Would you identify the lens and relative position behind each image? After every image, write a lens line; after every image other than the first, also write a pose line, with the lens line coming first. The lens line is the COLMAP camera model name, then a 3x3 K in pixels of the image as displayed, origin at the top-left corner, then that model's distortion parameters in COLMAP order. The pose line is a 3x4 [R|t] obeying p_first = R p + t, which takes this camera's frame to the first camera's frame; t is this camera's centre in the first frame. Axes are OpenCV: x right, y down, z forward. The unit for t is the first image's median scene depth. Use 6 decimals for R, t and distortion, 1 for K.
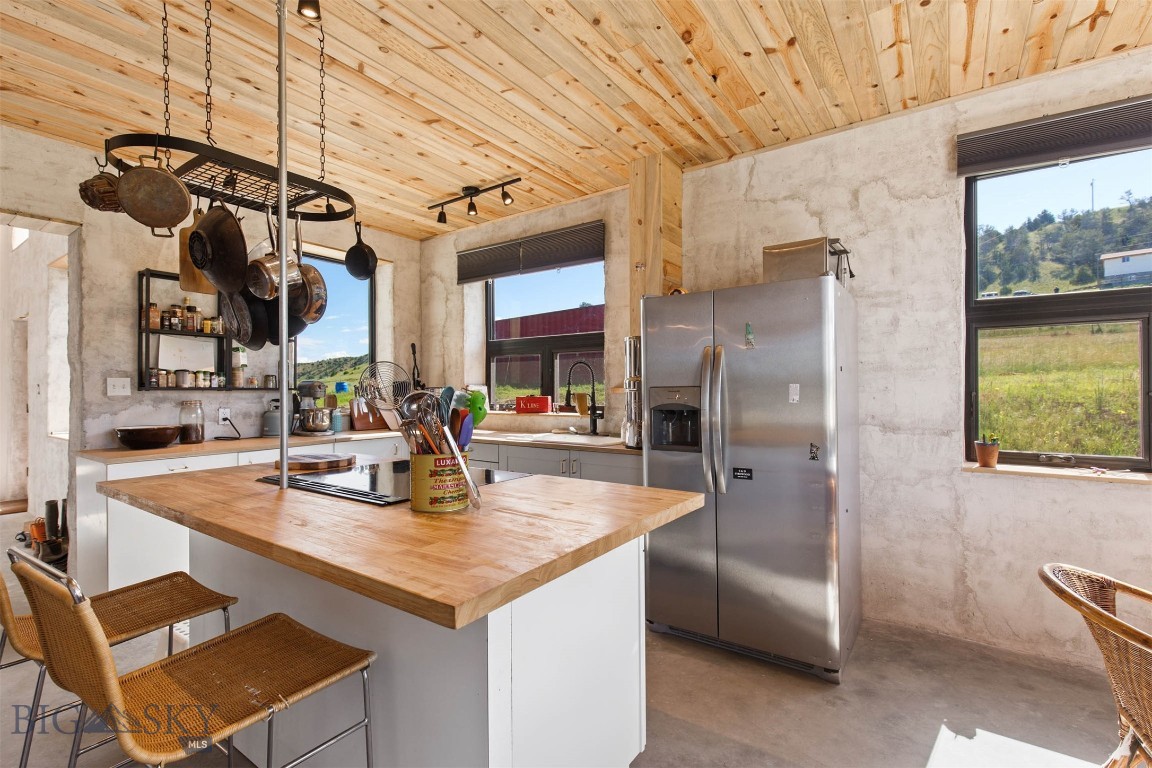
lens RADIAL K [[518.6, 0, 577.3], [0, 518.6, 387.9], [0, 0, 1]] dist [0.005844, -0.001675]
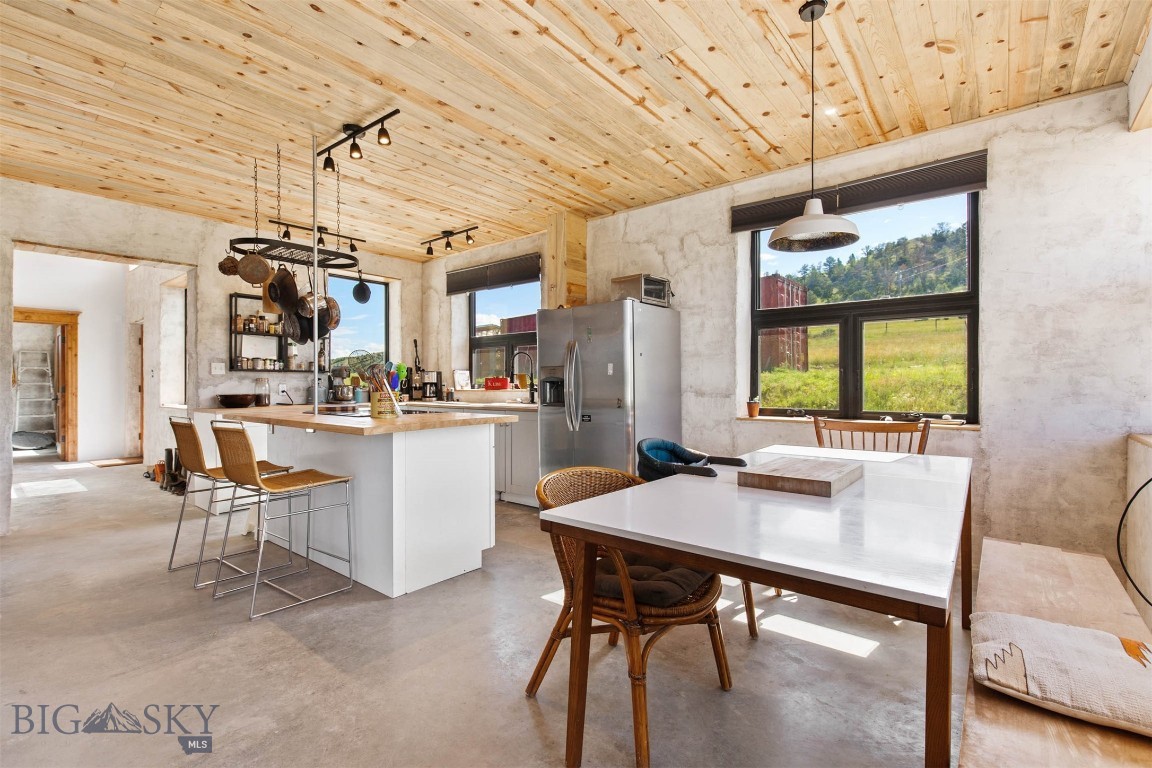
lens RADIAL K [[518.6, 0, 582.7], [0, 518.6, 380.9], [0, 0, 1]] dist [0.005844, -0.001675]
pose [[0.997972, 0.000684, -0.063650, 0.308738], [-0.000803, 0.999998, -0.001838, 0.037003], [0.063648, 0.001885, 0.997971, -0.486749]]
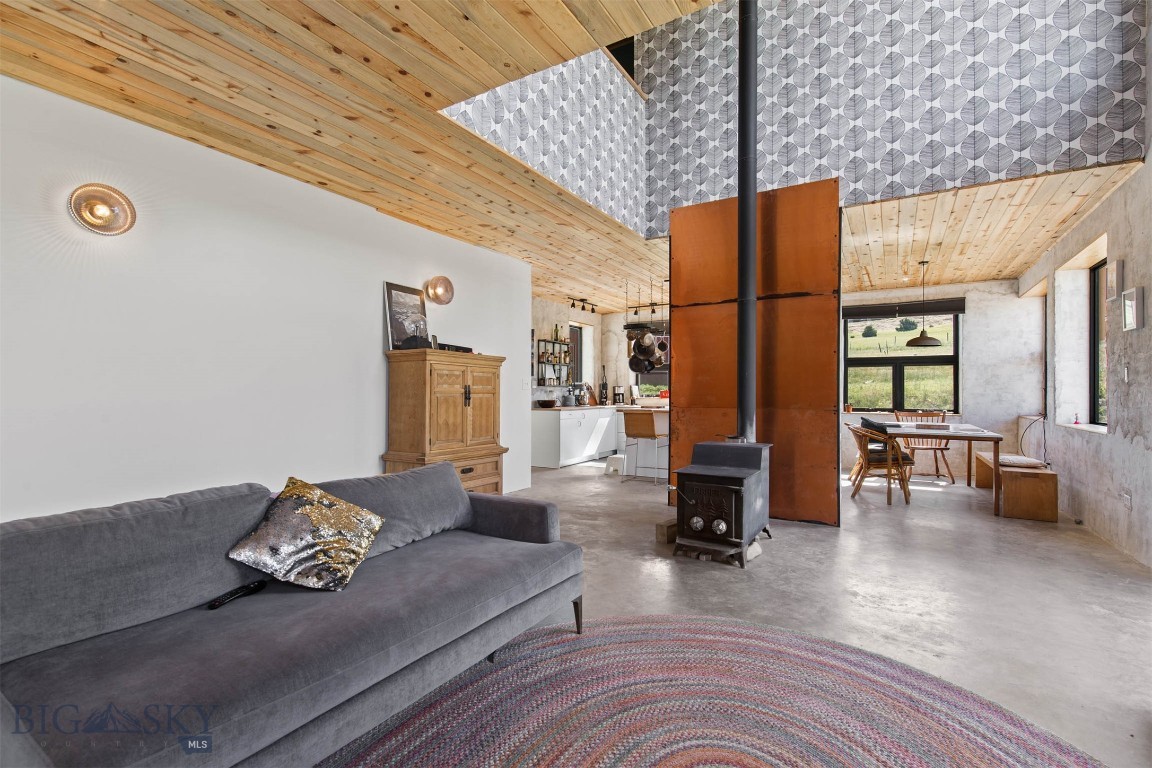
lens RADIAL K [[518.6, 0, 577.7], [0, 518.6, 386.1], [0, 0, 1]] dist [0.005844, -0.001675]
pose [[0.997293, 0.005442, 0.073333, -0.860417], [-0.004997, 0.999968, -0.006242, 0.019181], [-0.073364, 0.005859, 0.997288, -1.621215]]
